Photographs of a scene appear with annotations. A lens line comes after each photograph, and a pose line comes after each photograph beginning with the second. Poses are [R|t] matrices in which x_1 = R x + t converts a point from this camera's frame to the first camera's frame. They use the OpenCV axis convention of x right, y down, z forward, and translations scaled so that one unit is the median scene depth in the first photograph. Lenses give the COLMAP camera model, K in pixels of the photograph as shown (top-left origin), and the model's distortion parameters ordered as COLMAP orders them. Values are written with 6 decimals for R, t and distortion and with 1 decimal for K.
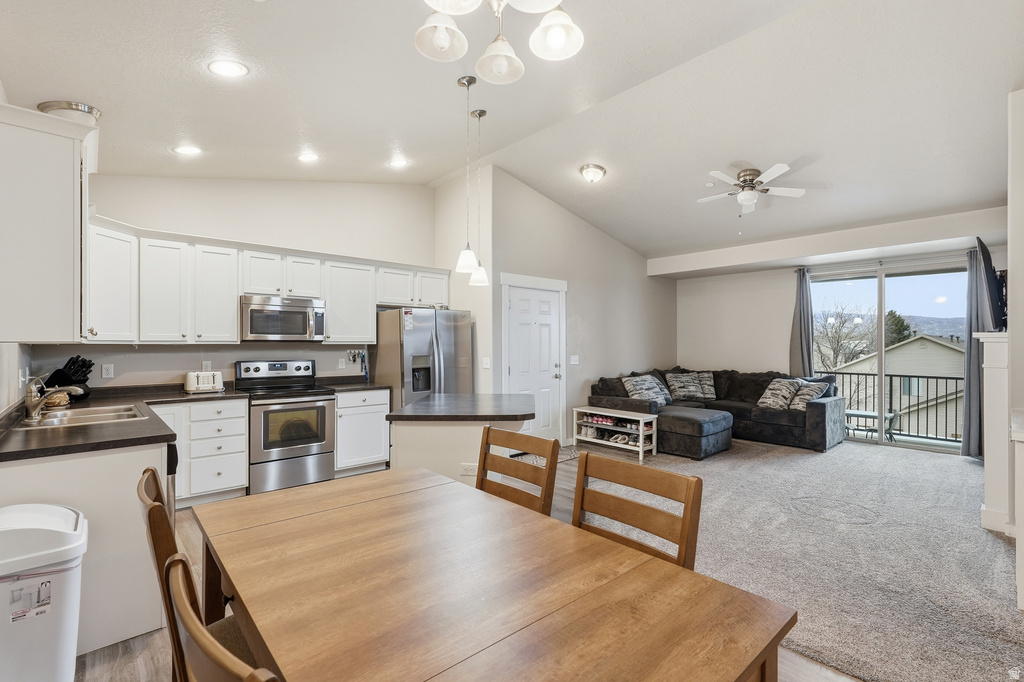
lens RADIAL K [[461.4, 0, 520.9], [0, 461.4, 340.5], [0, 0, 1]] dist [-0.010365, 0.005816]
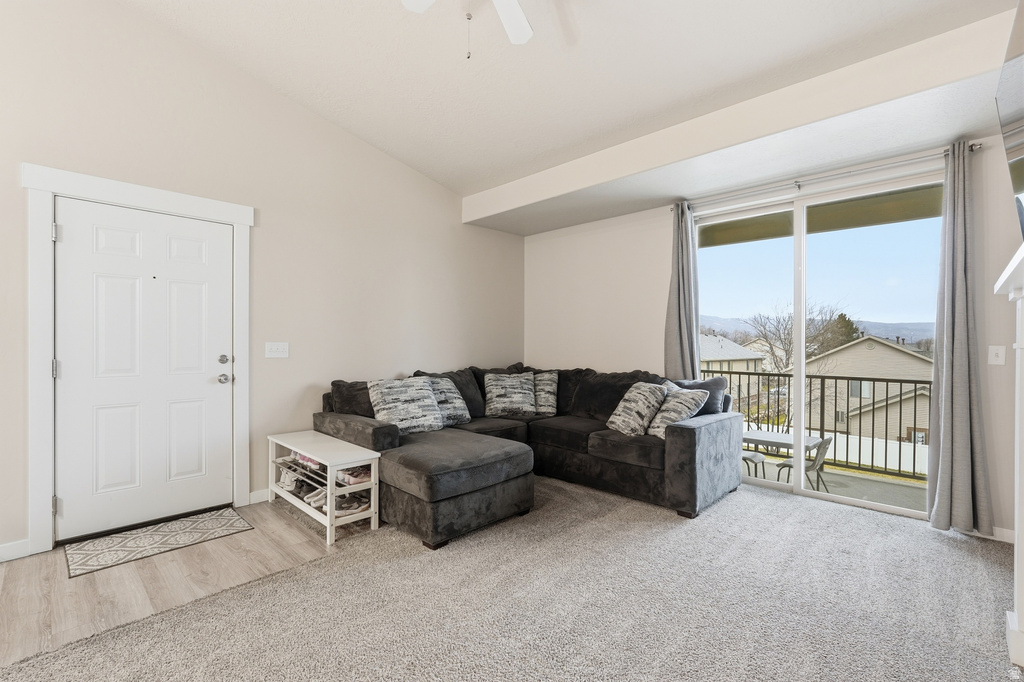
lens RADIAL K [[461.4, 0, 519.0], [0, 461.4, 338.3], [0, 0, 1]] dist [-0.010365, 0.005816]
pose [[0.997844, 0.005456, 0.065396, 0.420707], [-0.004943, 0.999956, -0.008004, 0.035344], [-0.065437, 0.007663, 0.997827, 0.470531]]
